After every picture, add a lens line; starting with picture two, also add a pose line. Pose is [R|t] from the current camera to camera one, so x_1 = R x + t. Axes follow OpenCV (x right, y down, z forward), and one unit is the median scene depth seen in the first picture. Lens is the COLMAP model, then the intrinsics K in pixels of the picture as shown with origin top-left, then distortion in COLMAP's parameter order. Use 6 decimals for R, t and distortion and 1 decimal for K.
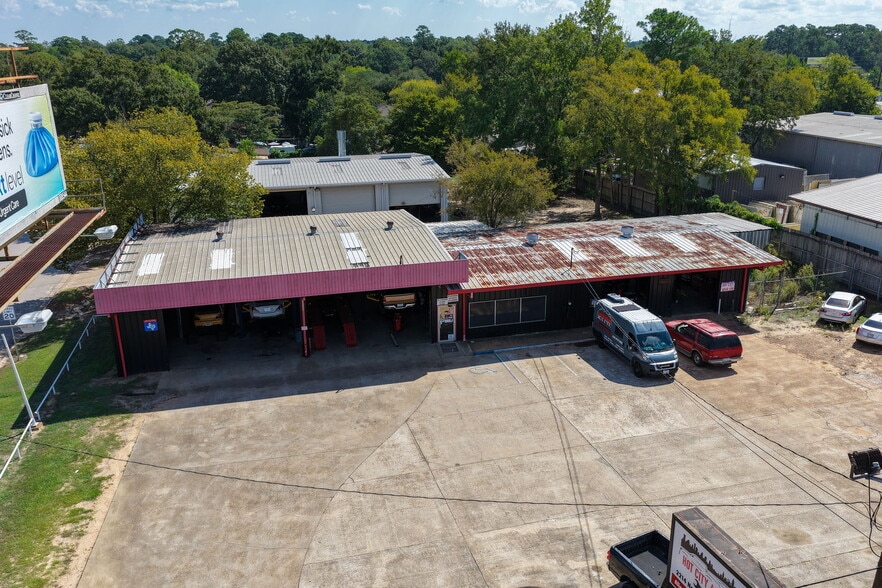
lens RADIAL K [[733.9, 0, 447.2], [0, 733.9, 290.2], [0, 0, 1]] dist [-0.011751, 0.029974]
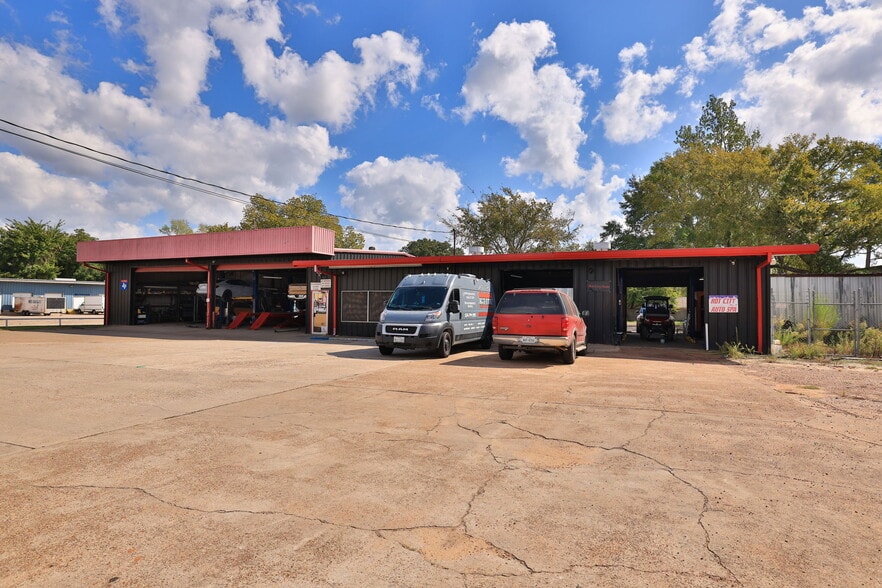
lens RADIAL K [[466.4, 0, 438.2], [0, 466.4, 294.9], [0, 0, 1]] dist [-0.003011, 0.000432]
pose [[0.792816, 0.007773, -0.609412, 0.470197], [-0.206783, 0.944036, -0.256975, 0.143618], [0.573309, 0.329750, 0.750054, 0.640748]]
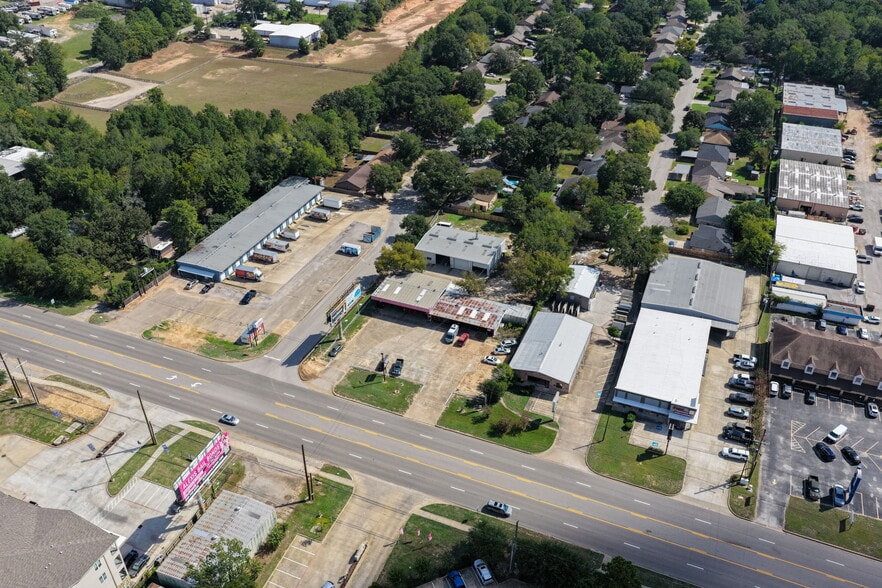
lens RADIAL K [[733.9, 0, 447.2], [0, 733.9, 290.2], [0, 0, 1]] dist [-0.011751, 0.029974]
pose [[0.803346, 0.339649, -0.489156, 2.506078], [-0.194103, 0.925889, 0.324120, -1.789385], [0.562991, -0.165434, 0.809736, -2.993976]]
